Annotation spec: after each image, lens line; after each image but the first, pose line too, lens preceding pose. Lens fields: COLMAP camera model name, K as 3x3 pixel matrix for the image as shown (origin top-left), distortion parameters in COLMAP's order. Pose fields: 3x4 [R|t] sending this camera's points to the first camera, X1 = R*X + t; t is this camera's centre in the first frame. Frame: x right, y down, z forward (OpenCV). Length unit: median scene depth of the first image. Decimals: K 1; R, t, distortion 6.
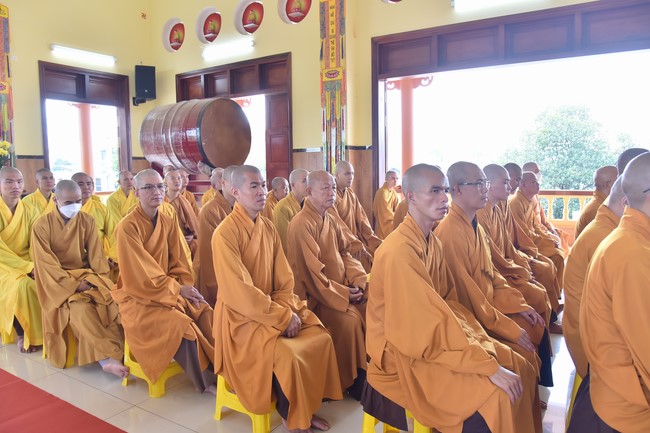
lens RADIAL K [[483.4, 0, 307.9], [0, 483.4, 214.4], [0, 0, 1]] dist [-0.082773, 0.046569]
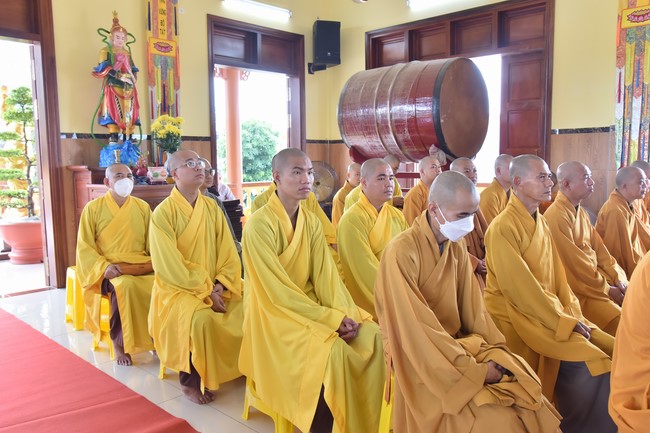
lens RADIAL K [[542.6, 0, 306.4], [0, 542.6, 217.3], [0, 0, 1]] dist [-0.108182, 0.126707]
pose [[0.983064, 0.022838, -0.181835, -0.248977], [-0.020132, 0.999658, 0.016709, -0.012147], [0.182154, -0.012765, 0.983187, 0.165802]]
